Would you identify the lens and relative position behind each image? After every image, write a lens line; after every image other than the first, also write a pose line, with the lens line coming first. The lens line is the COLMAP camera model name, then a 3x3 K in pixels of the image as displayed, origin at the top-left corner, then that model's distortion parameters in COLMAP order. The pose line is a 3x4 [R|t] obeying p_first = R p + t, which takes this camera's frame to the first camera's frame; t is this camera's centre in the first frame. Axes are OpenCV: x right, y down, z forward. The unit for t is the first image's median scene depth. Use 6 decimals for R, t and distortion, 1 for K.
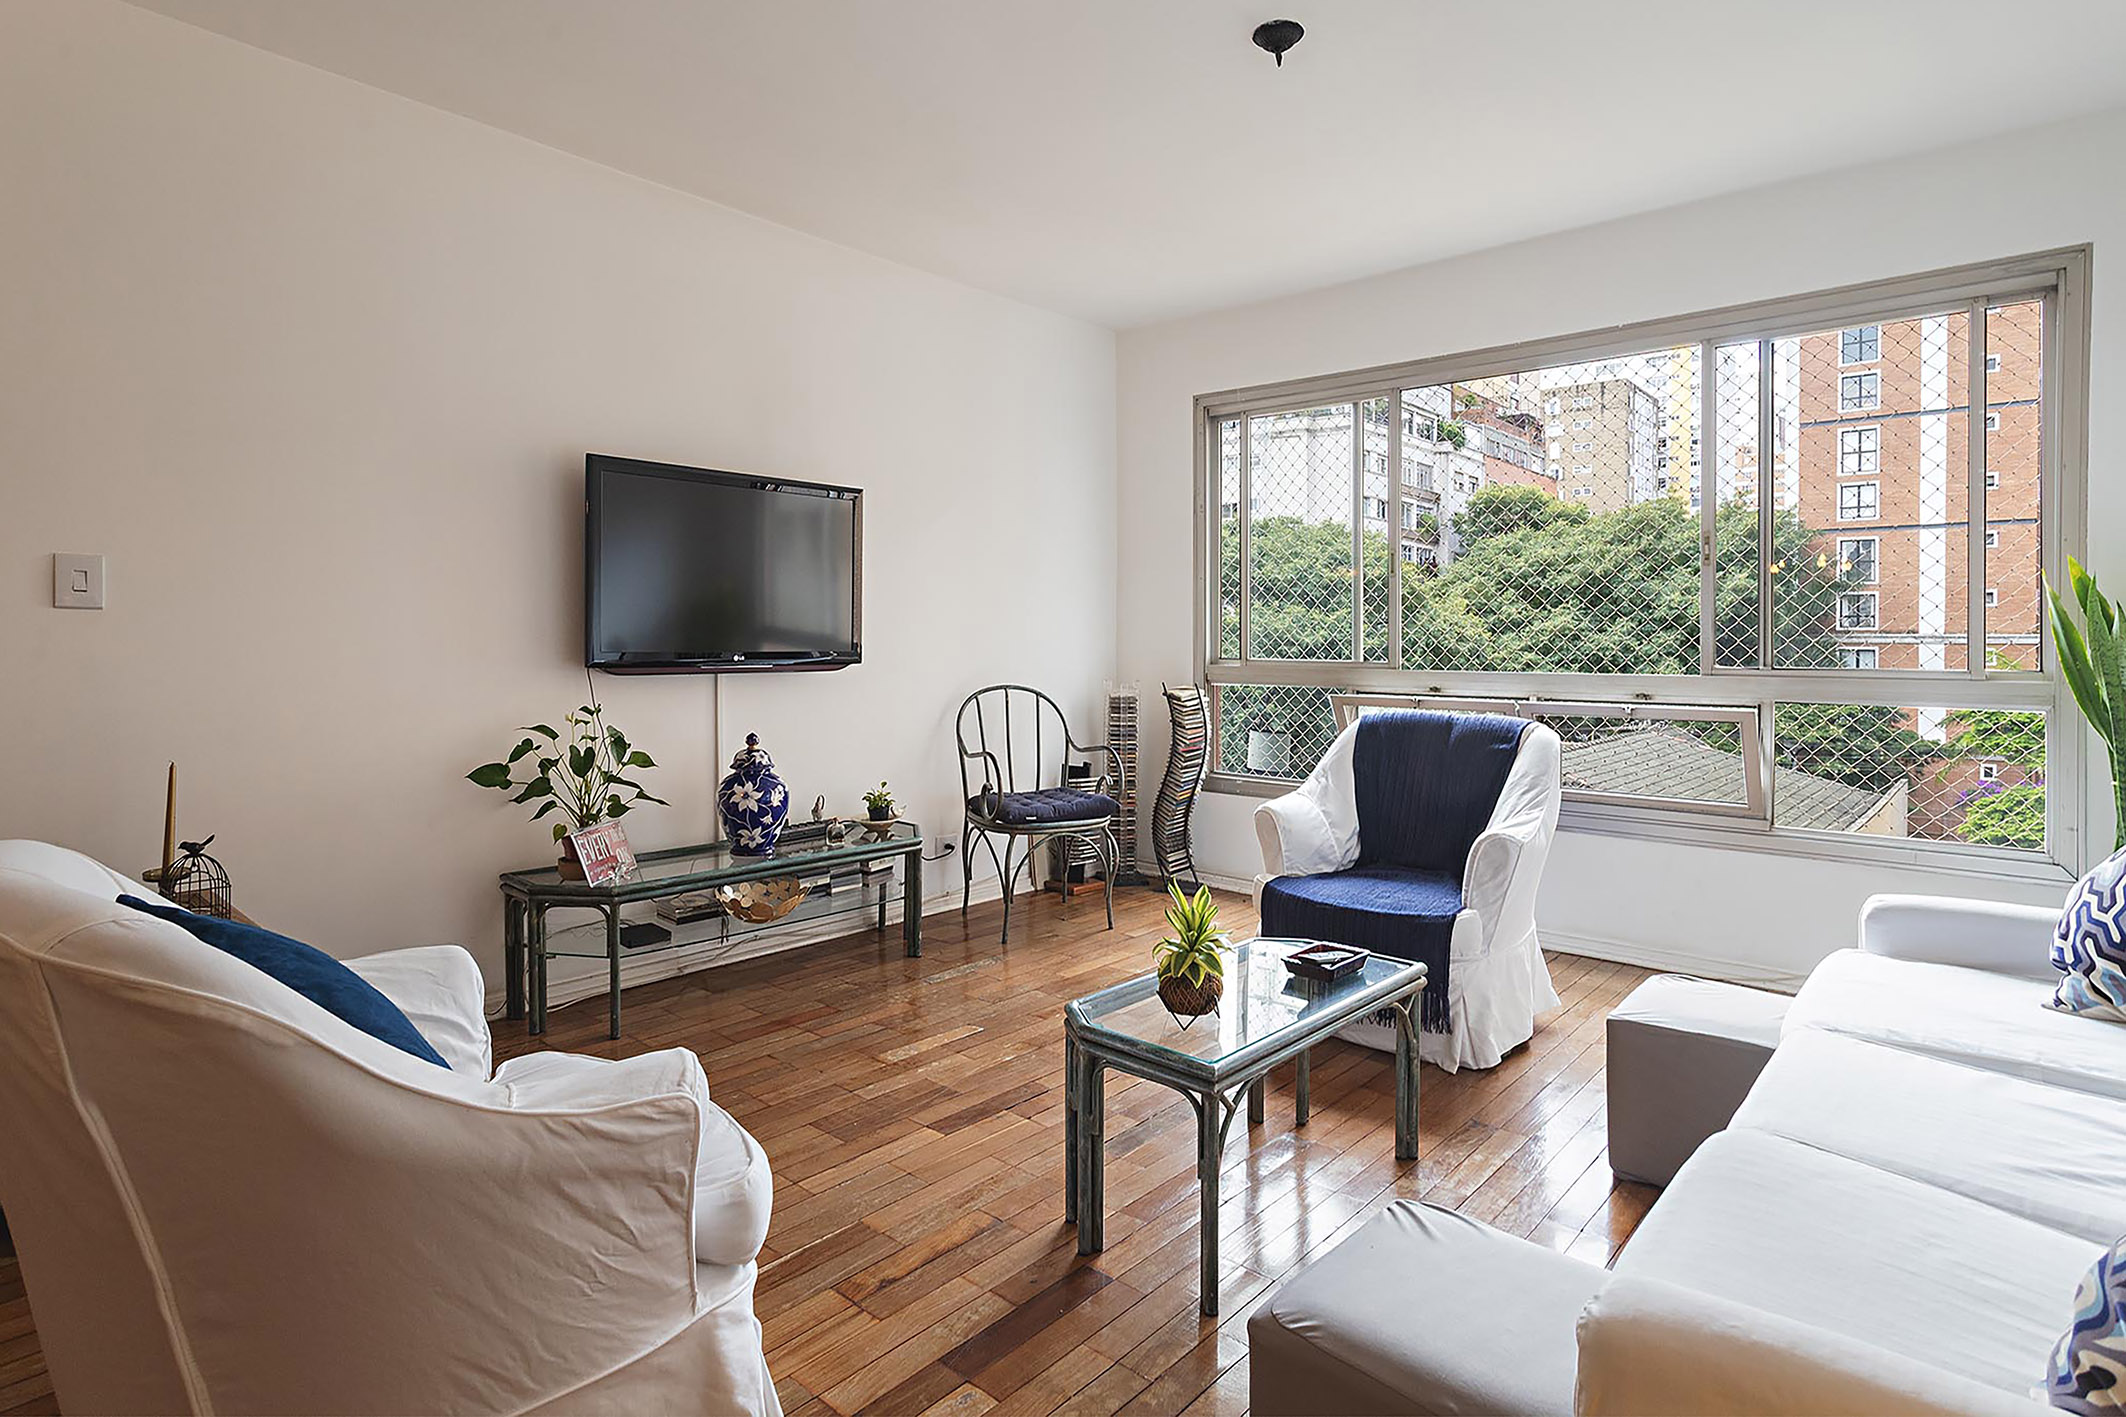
lens RADIAL K [[1017.7, 0, 995.5], [0, 1017.7, 644.8], [0, 0, 1]] dist [0.003030, 0.001232]
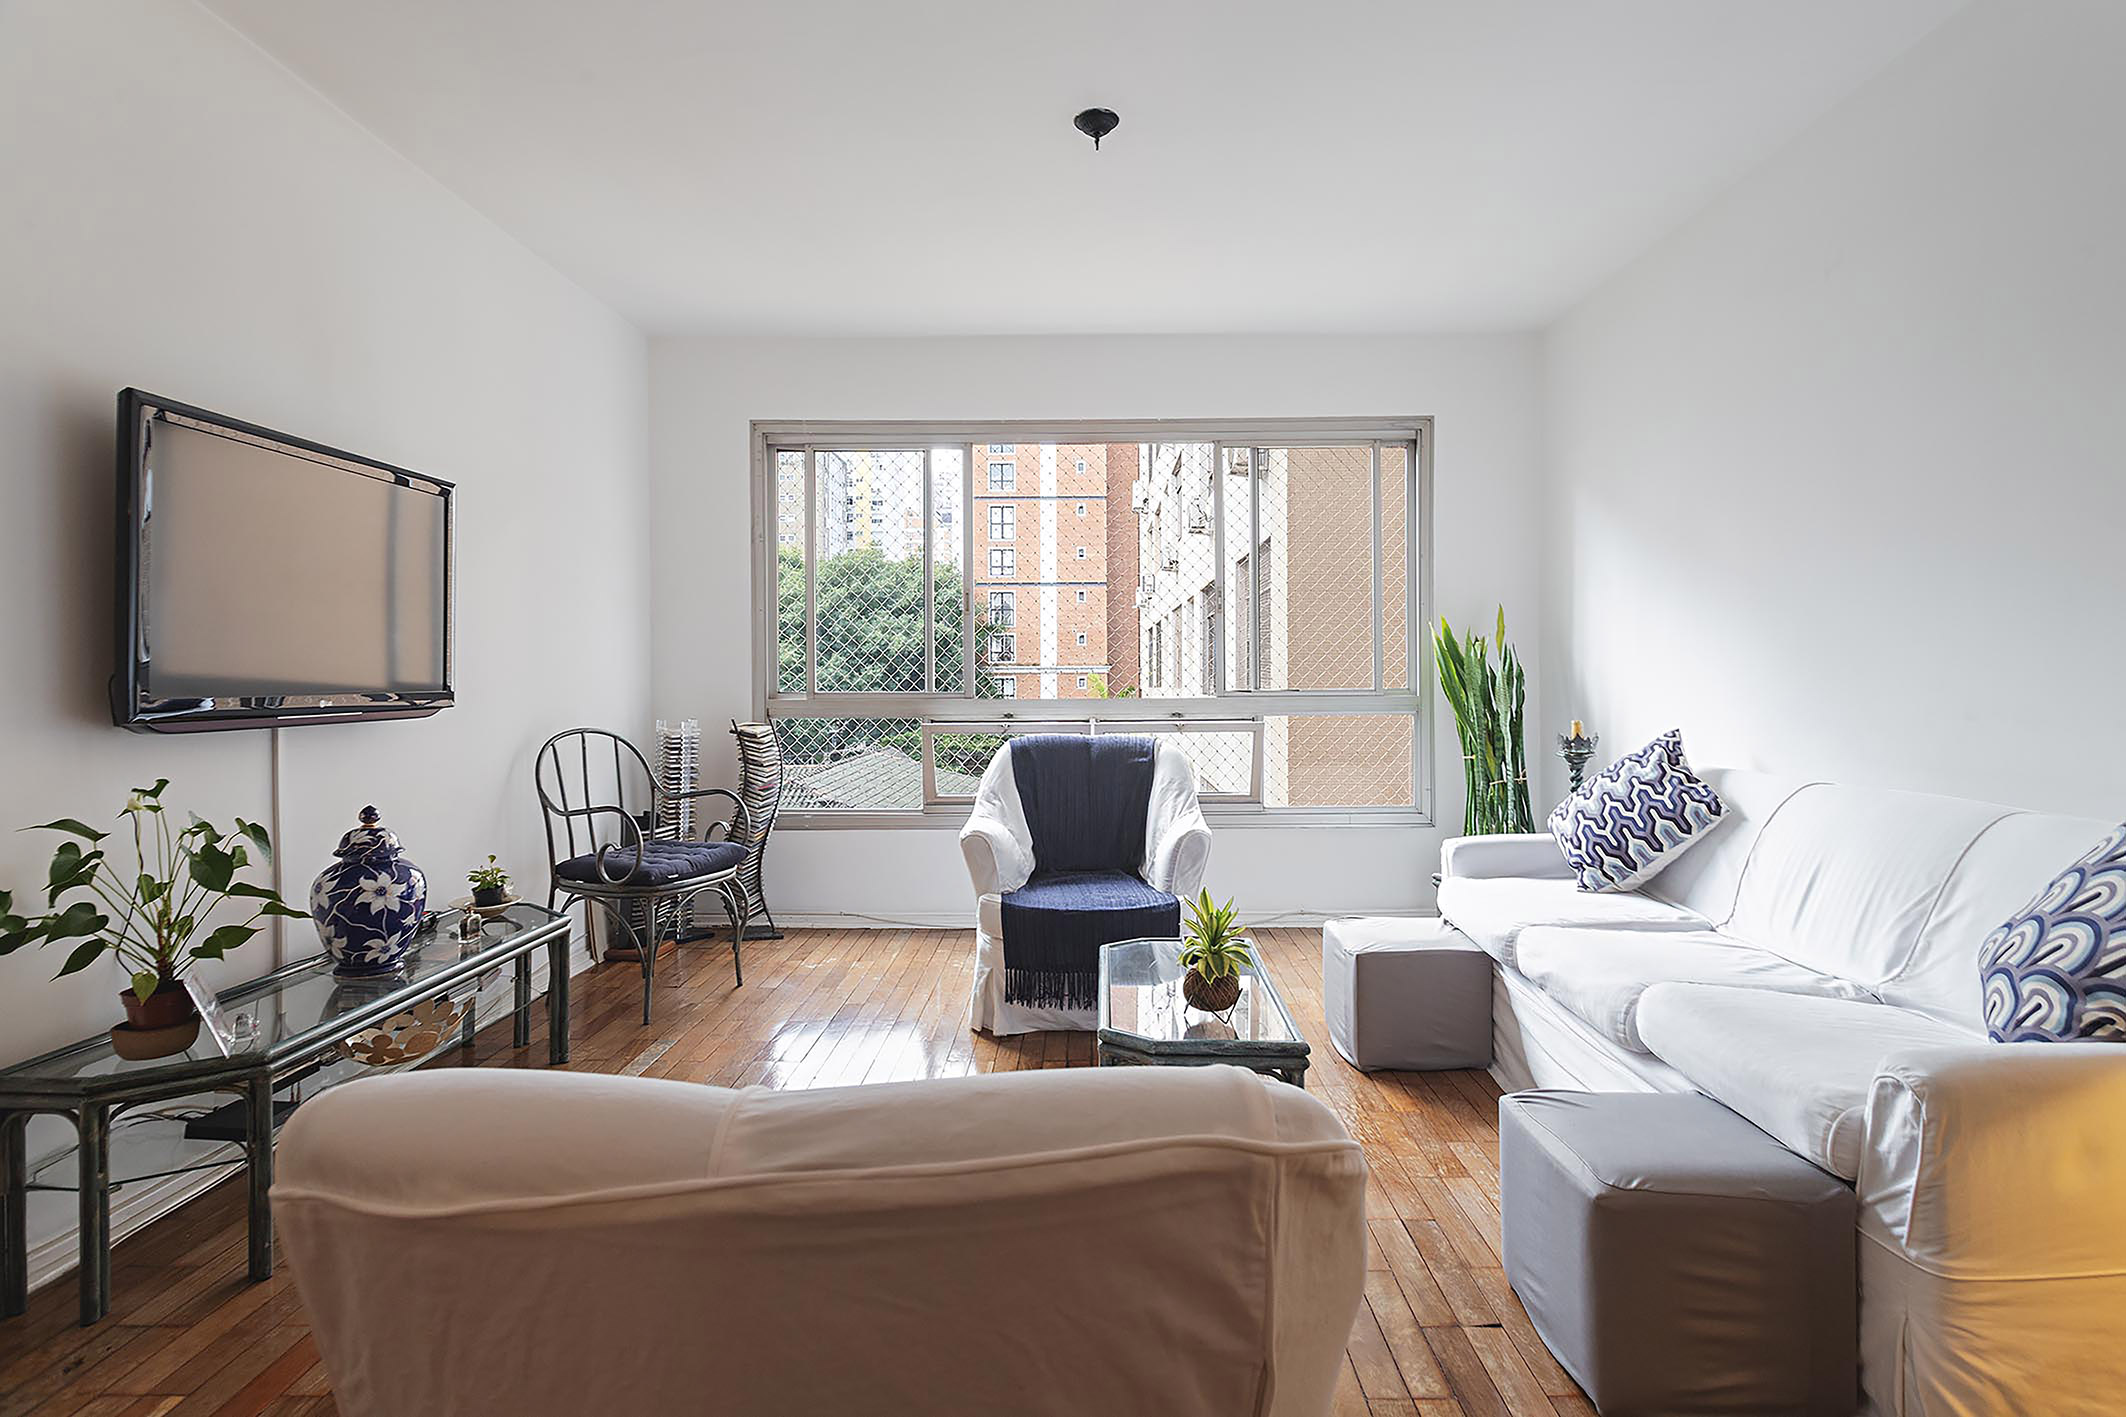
lens RADIAL K [[1017.7, 0, 1053.8], [0, 1017.7, 676.2], [0, 0, 1]] dist [0.003030, 0.001232]
pose [[0.778703, -0.010023, 0.627313, -0.315892], [0.011674, 0.999931, 0.001484, -0.001239], [-0.627284, 0.006168, 0.778766, 0.125396]]
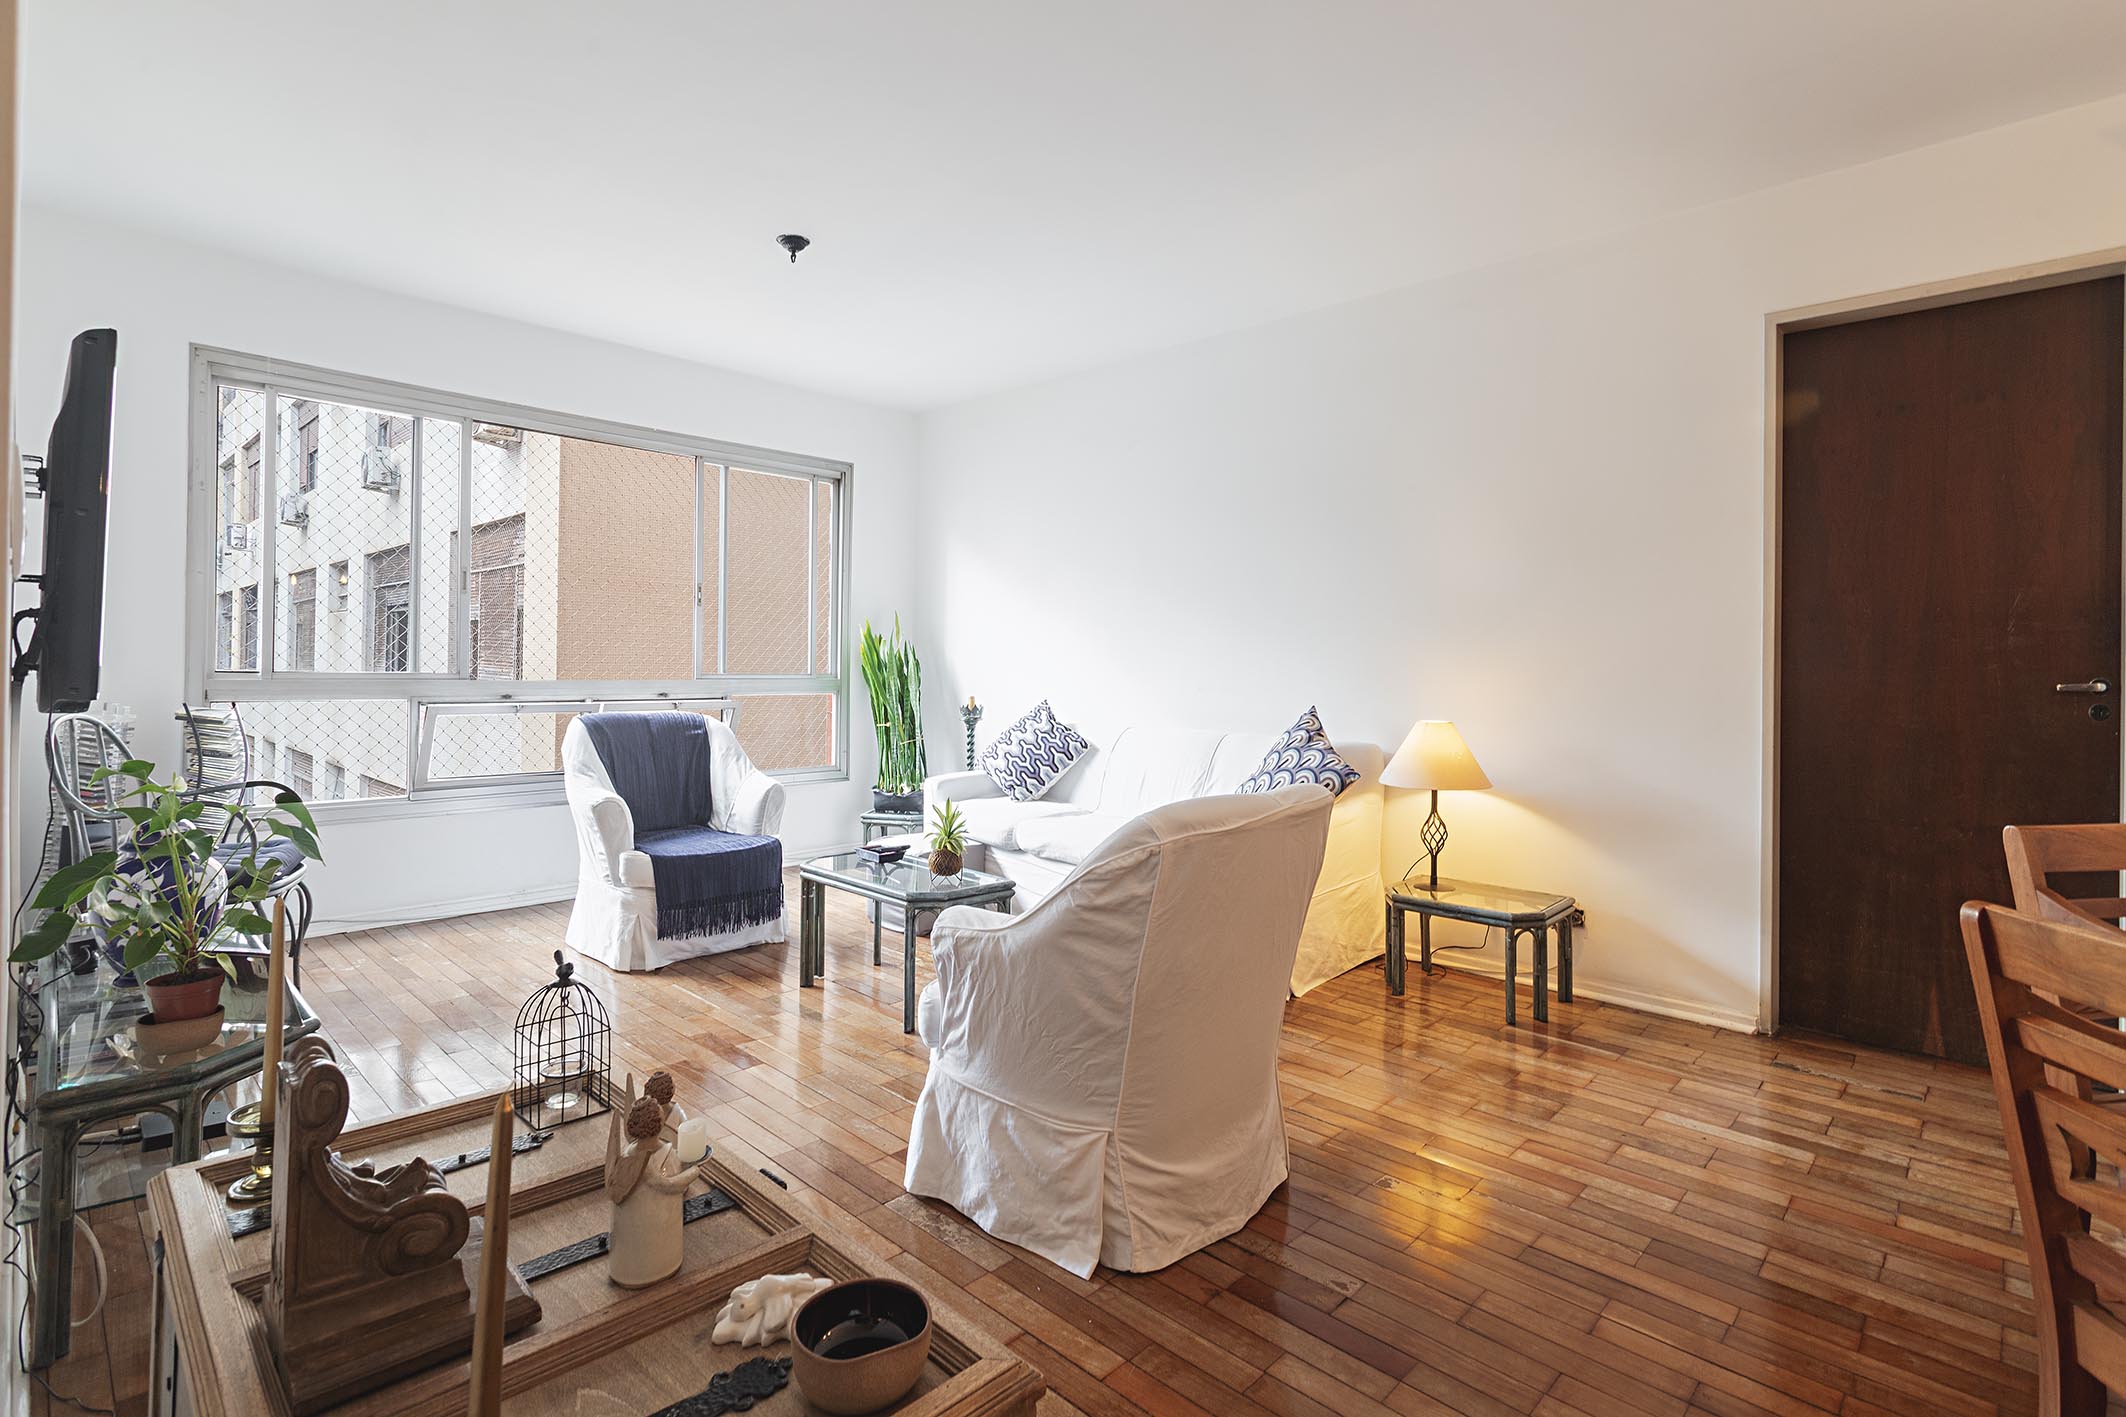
lens RADIAL K [[1017.7, 0, 1109.3], [0, 1017.7, 641.3], [0, 0, 1]] dist [0.003030, 0.001232]
pose [[0.043790, 0.020788, 0.998824, -0.793033], [-0.011254, 0.999730, -0.020313, -0.002187], [-0.998977, -0.010351, 0.044012, 0.334752]]
